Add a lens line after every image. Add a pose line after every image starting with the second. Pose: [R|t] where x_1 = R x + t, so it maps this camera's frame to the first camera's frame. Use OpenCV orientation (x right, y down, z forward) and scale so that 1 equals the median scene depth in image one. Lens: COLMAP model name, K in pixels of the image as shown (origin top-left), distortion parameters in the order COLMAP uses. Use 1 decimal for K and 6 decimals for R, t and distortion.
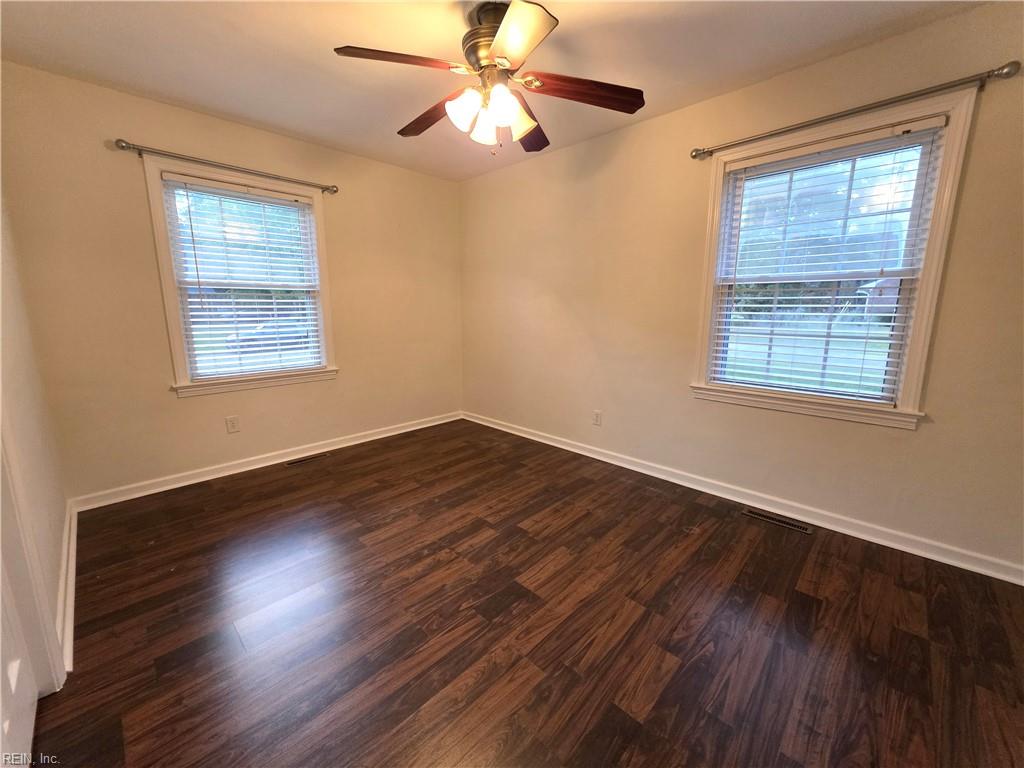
lens RADIAL K [[407.0, 0, 507.6], [0, 407.0, 380.2], [0, 0, 1]] dist [0.004659, 0.000415]
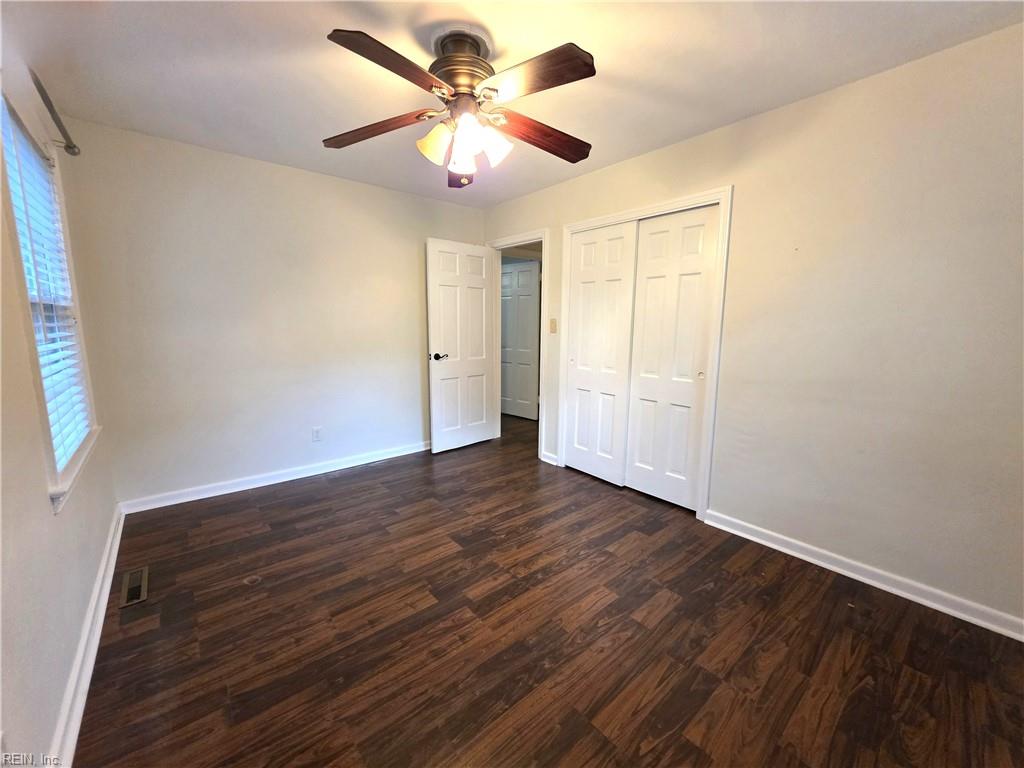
lens RADIAL K [[407.0, 0, 509.2], [0, 407.0, 381.7], [0, 0, 1]] dist [0.004659, 0.000415]
pose [[-0.995194, -0.023761, 0.094993, -0.203901], [0.007948, 0.947309, 0.320224, -0.356474], [-0.097596, 0.319440, -0.942567, 1.760089]]
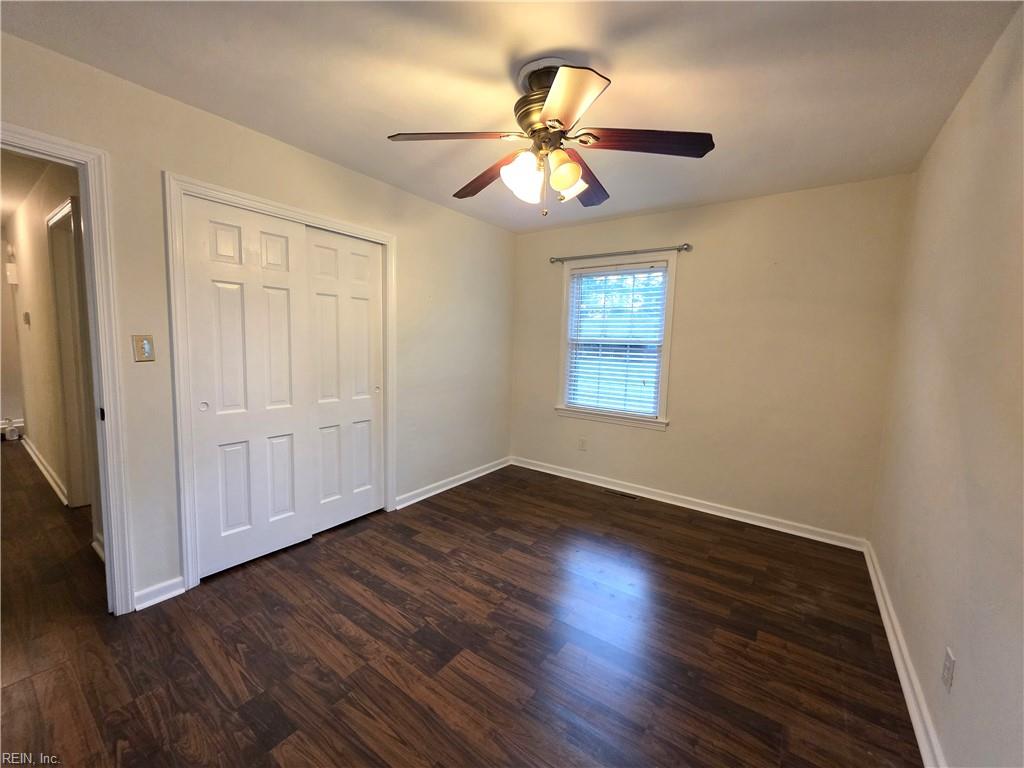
lens RADIAL K [[407.0, 0, 512.5], [0, 407.0, 379.5], [0, 0, 1]] dist [0.004659, 0.000415]
pose [[0.153612, 0.098304, -0.983229, 0.805974], [-0.203602, 0.976836, 0.065856, -0.192421], [0.966928, 0.190072, 0.170069, 0.717913]]
